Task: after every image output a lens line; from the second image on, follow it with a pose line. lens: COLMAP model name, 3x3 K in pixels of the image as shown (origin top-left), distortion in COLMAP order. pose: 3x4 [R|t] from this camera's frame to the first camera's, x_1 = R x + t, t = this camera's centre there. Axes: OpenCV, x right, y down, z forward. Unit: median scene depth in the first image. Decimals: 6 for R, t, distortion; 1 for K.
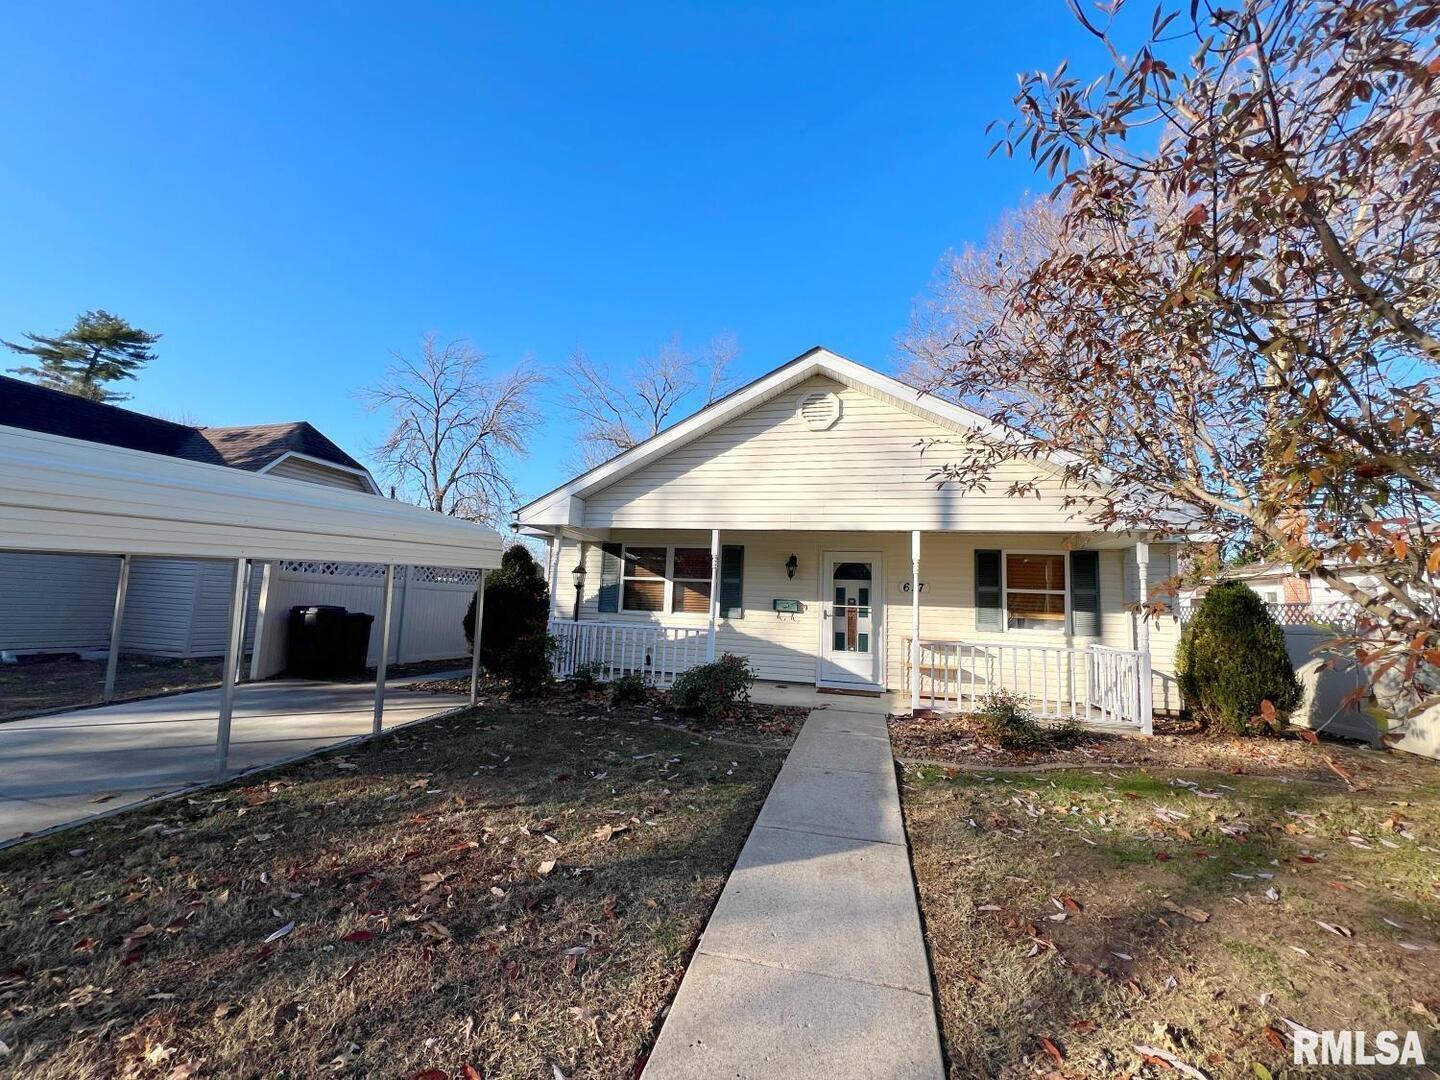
lens RADIAL K [[578.0, 0, 720.5], [0, 578.0, 536.4], [0, 0, 1]] dist [-0.000530, 0.000250]
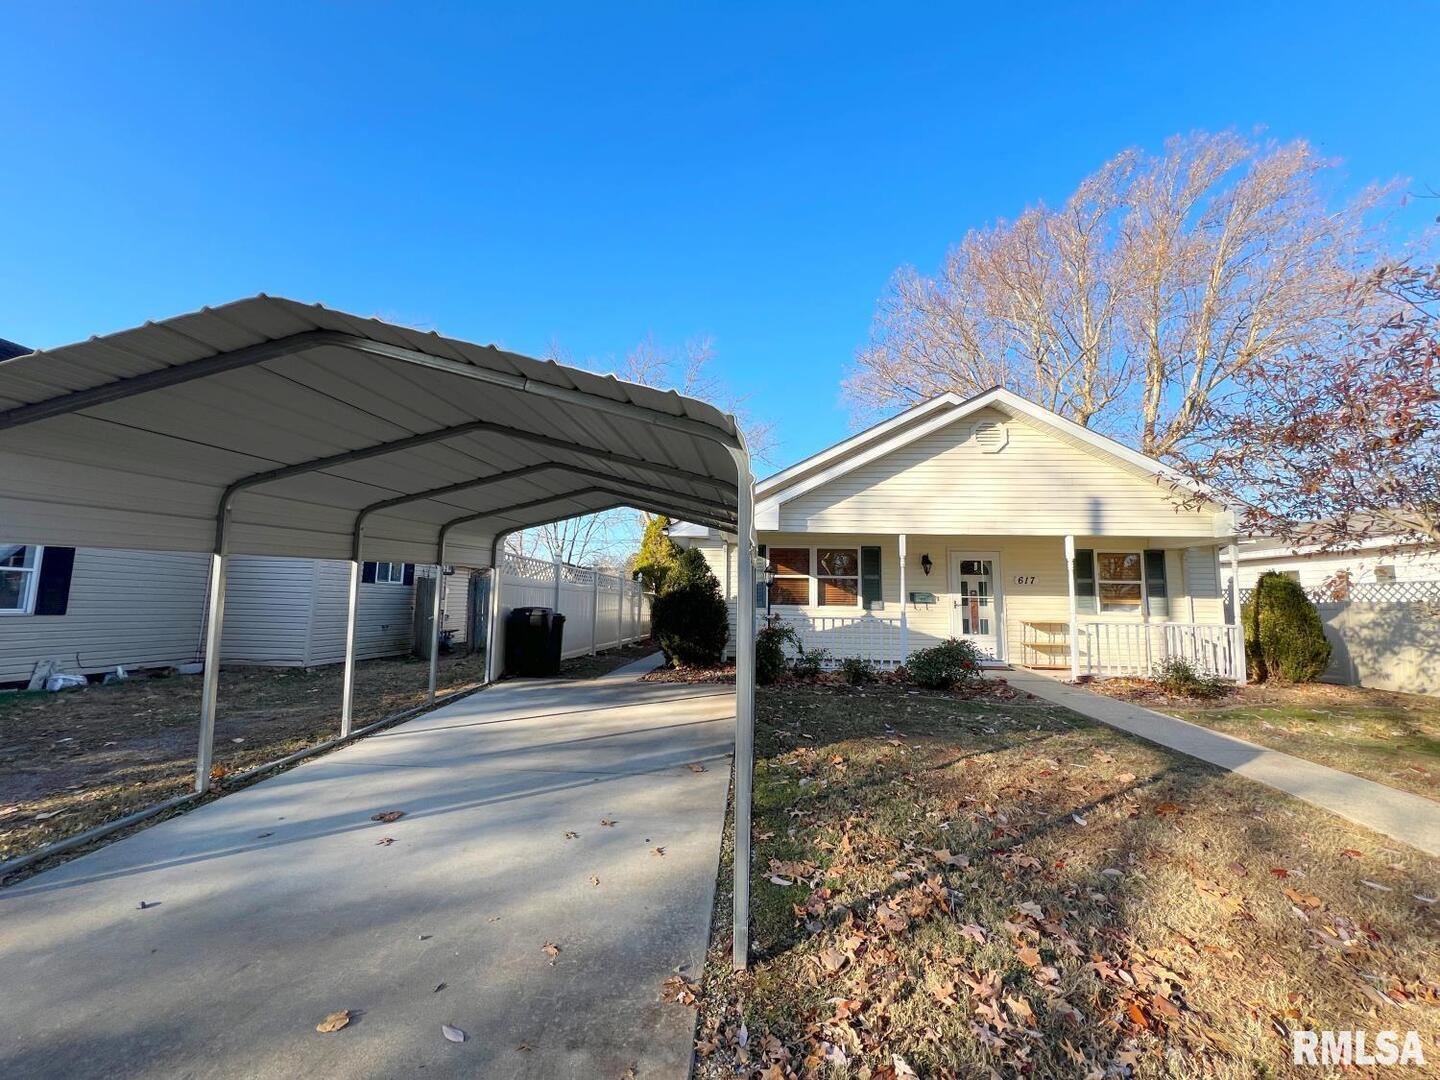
lens RADIAL K [[578.0, 0, 719.2], [0, 578.0, 541.7], [0, 0, 1]] dist [-0.000530, 0.000250]
pose [[0.982845, -0.005111, 0.184362, -0.535356], [0.001227, 0.999775, 0.021174, -0.020704], [-0.184428, -0.020584, 0.982630, -0.080883]]
